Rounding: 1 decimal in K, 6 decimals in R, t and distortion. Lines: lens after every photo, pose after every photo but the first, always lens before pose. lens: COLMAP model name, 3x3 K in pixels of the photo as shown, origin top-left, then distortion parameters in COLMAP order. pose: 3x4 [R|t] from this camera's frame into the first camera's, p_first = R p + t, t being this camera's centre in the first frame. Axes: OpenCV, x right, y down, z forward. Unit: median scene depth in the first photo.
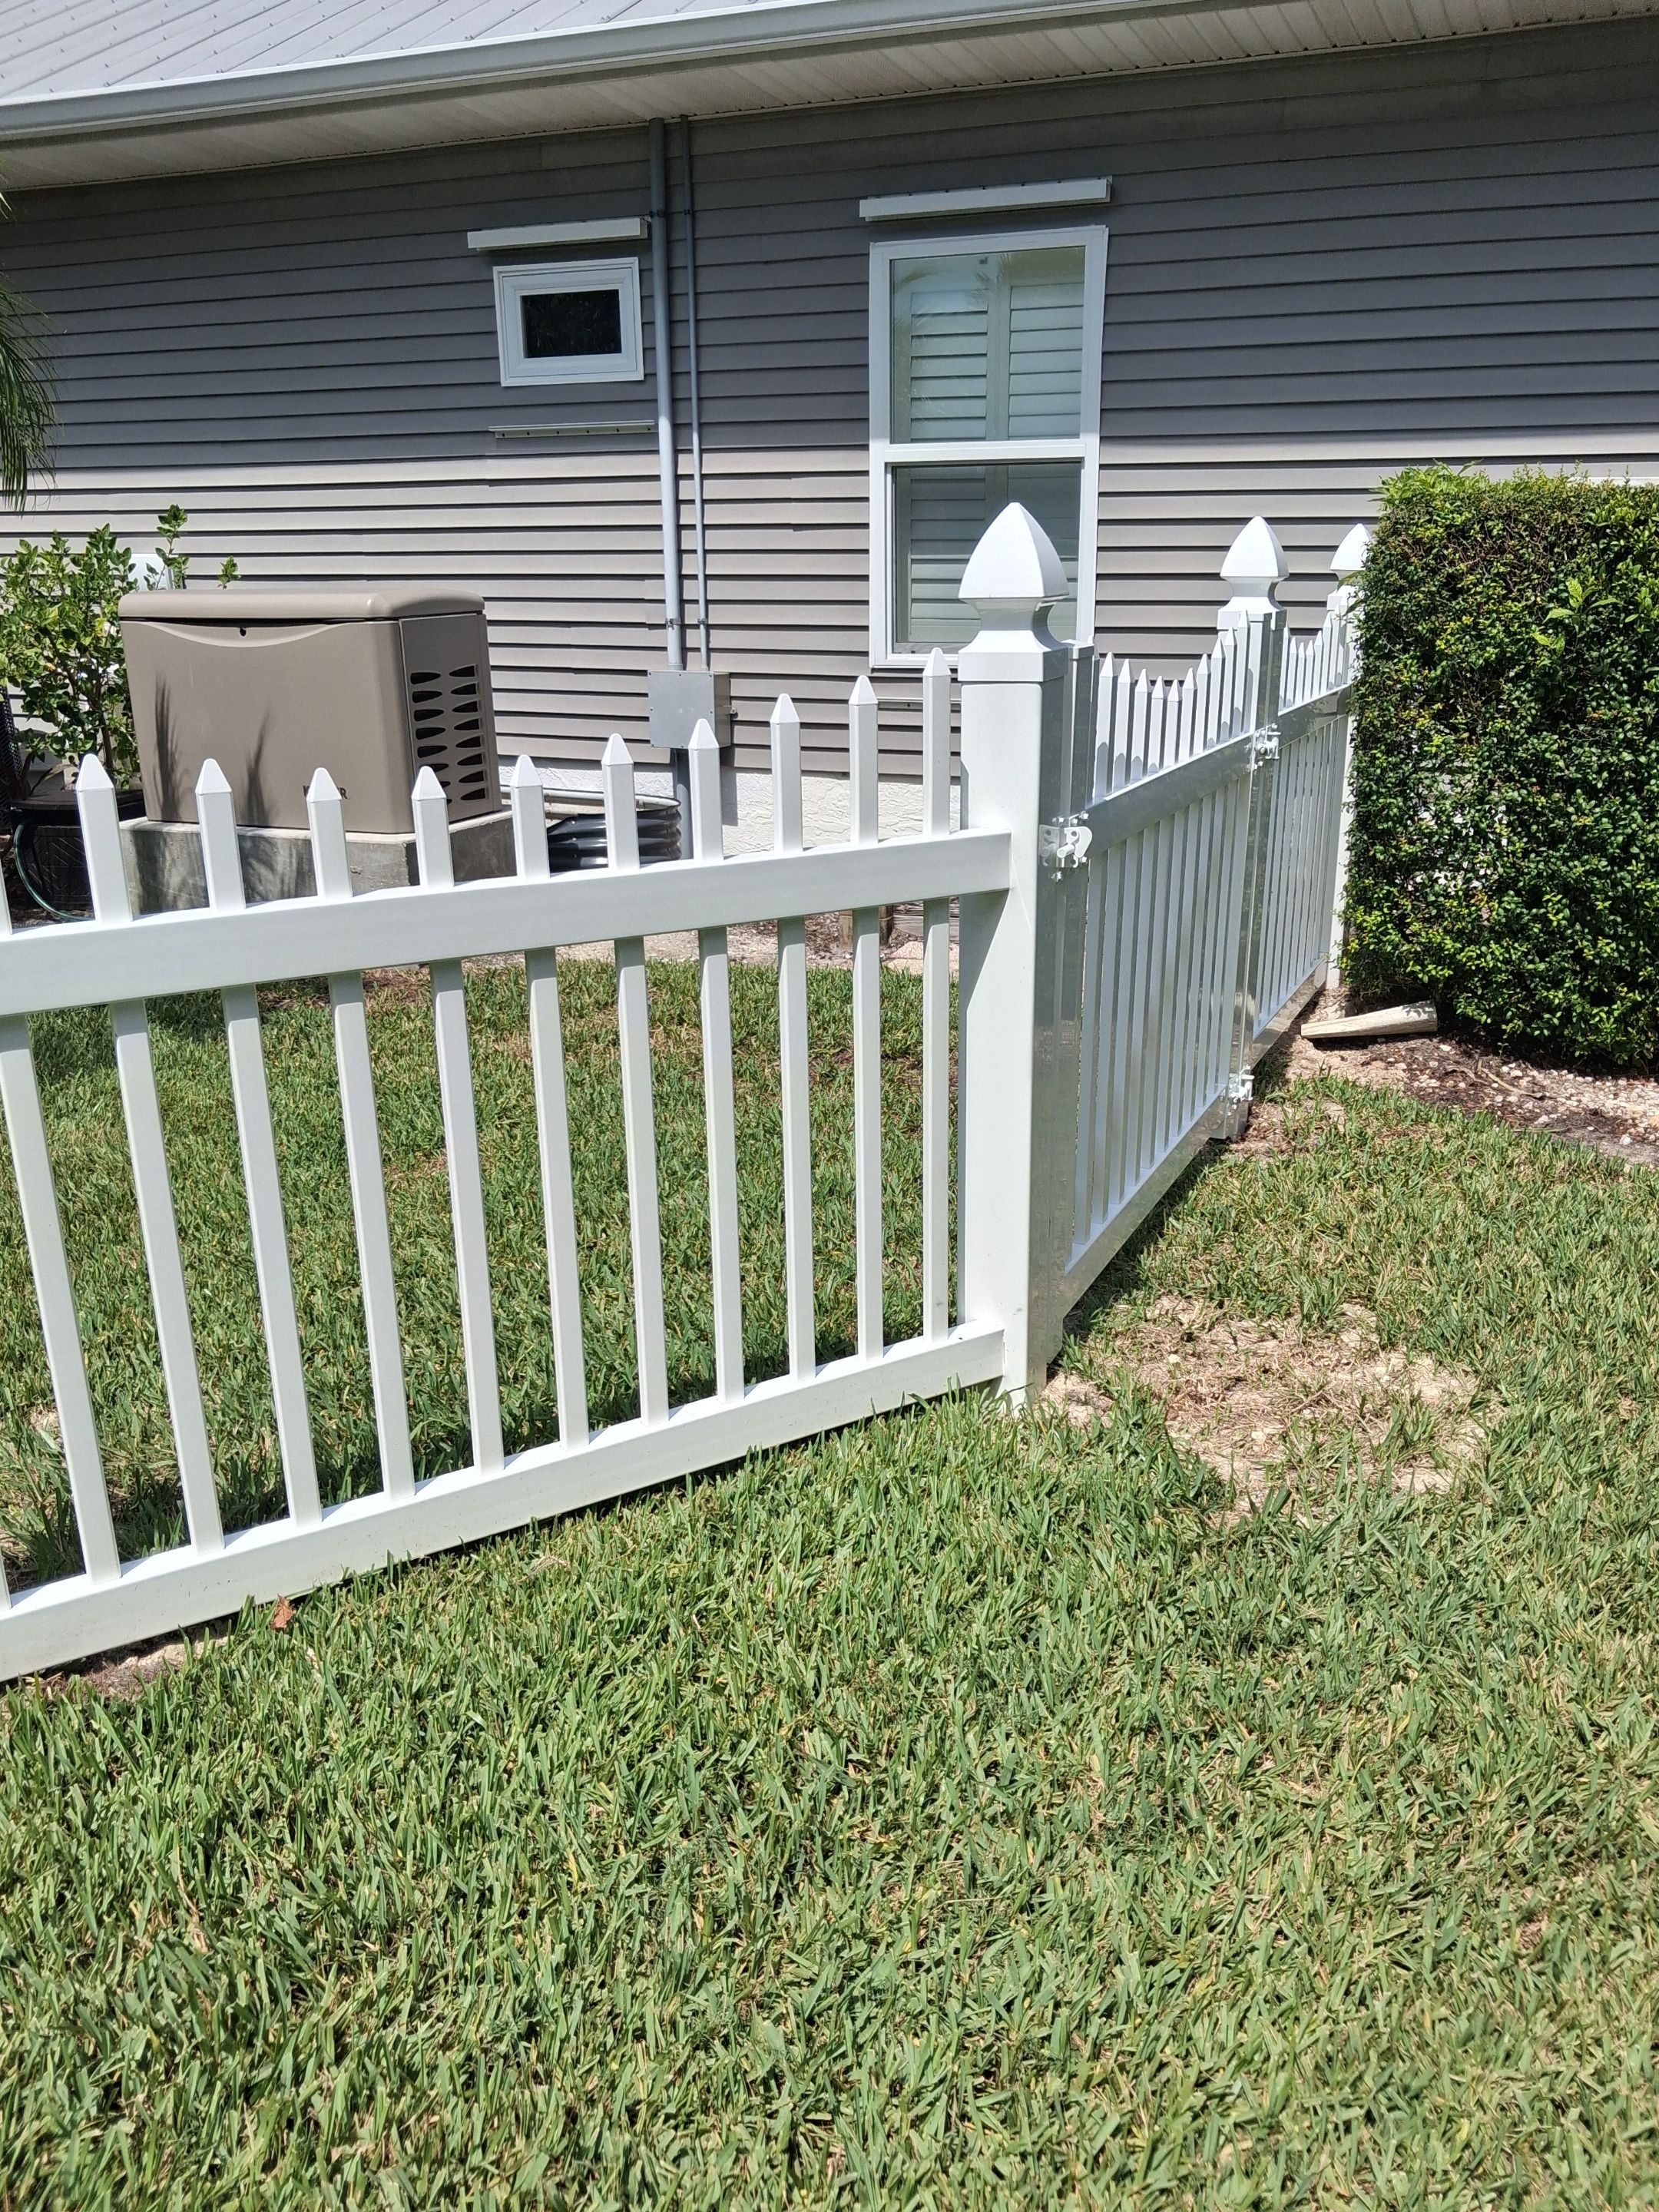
lens RADIAL K [[1692.2, 0, 820.0], [0, 1692.2, 1156.2], [0, 0, 1]] dist [0.033286, -0.059766]
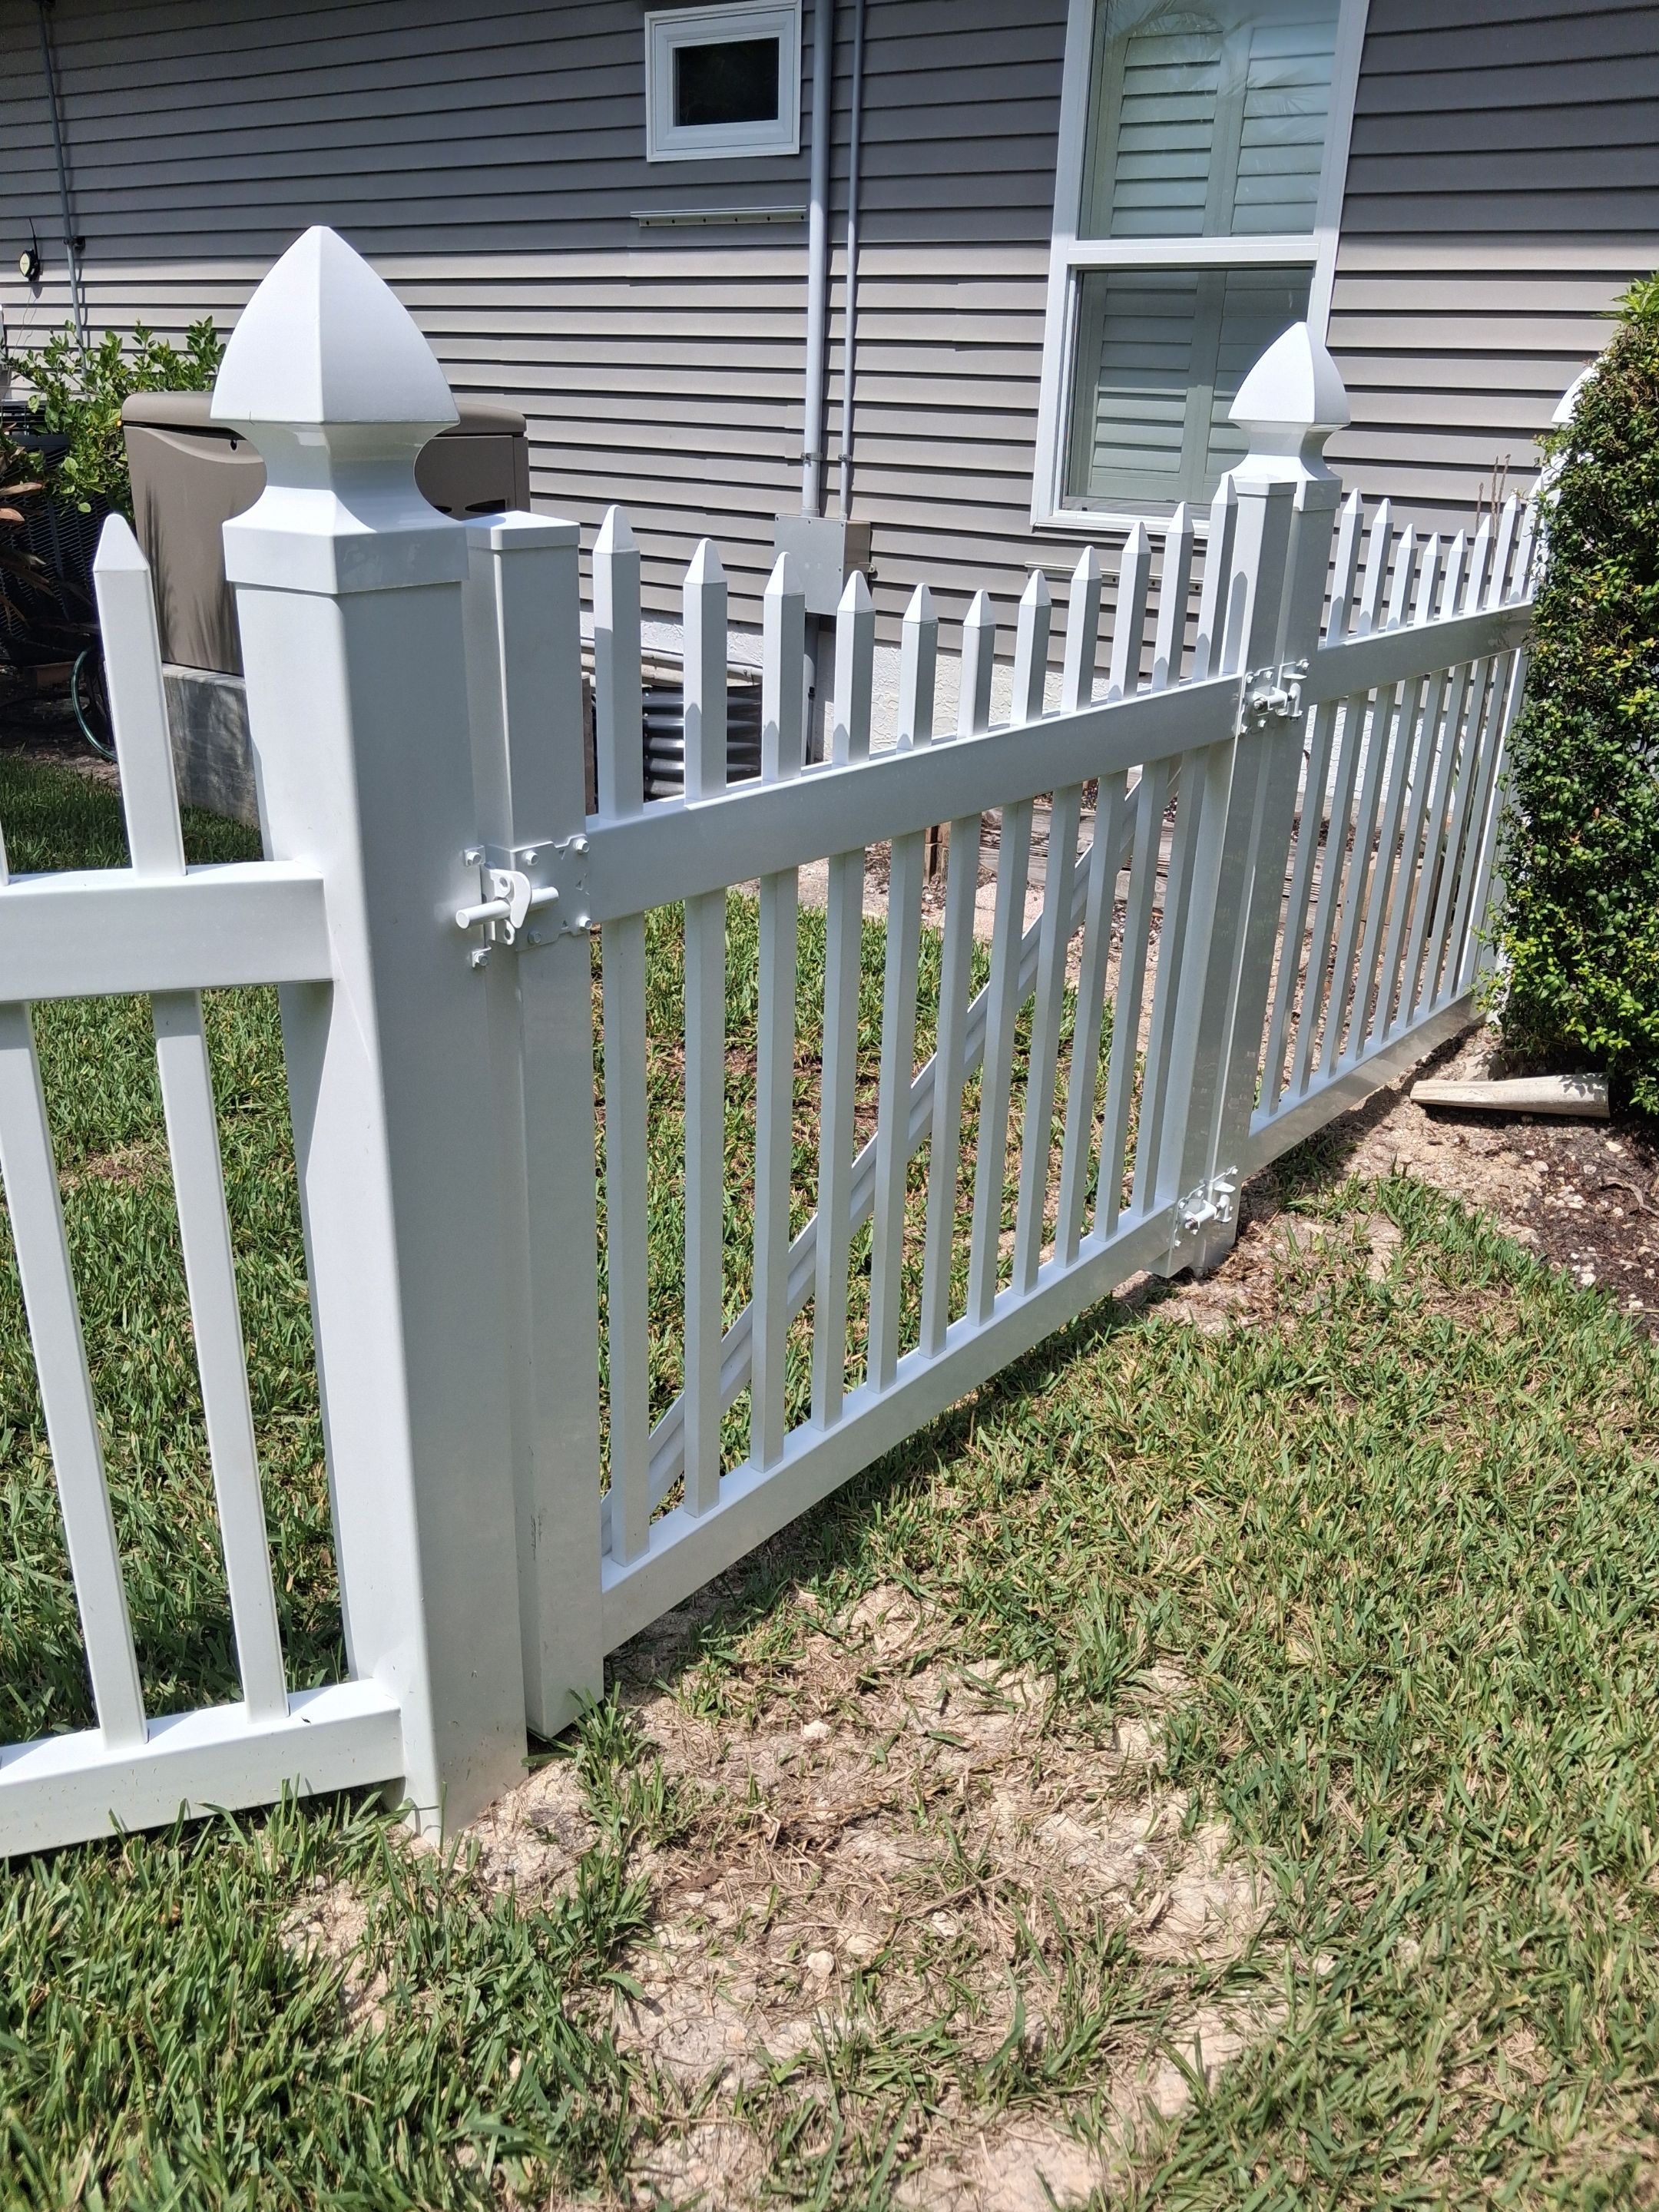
lens RADIAL K [[1707.4, 0, 826.9], [0, 1707.4, 1116.2], [0, 0, 1]] dist [-0.077132, 0.157360]
pose [[0.970722, 0.127681, -0.203460, 0.139056], [-0.114187, 0.990488, 0.076783, -0.064597], [0.211328, -0.051303, 0.976068, 0.190225]]
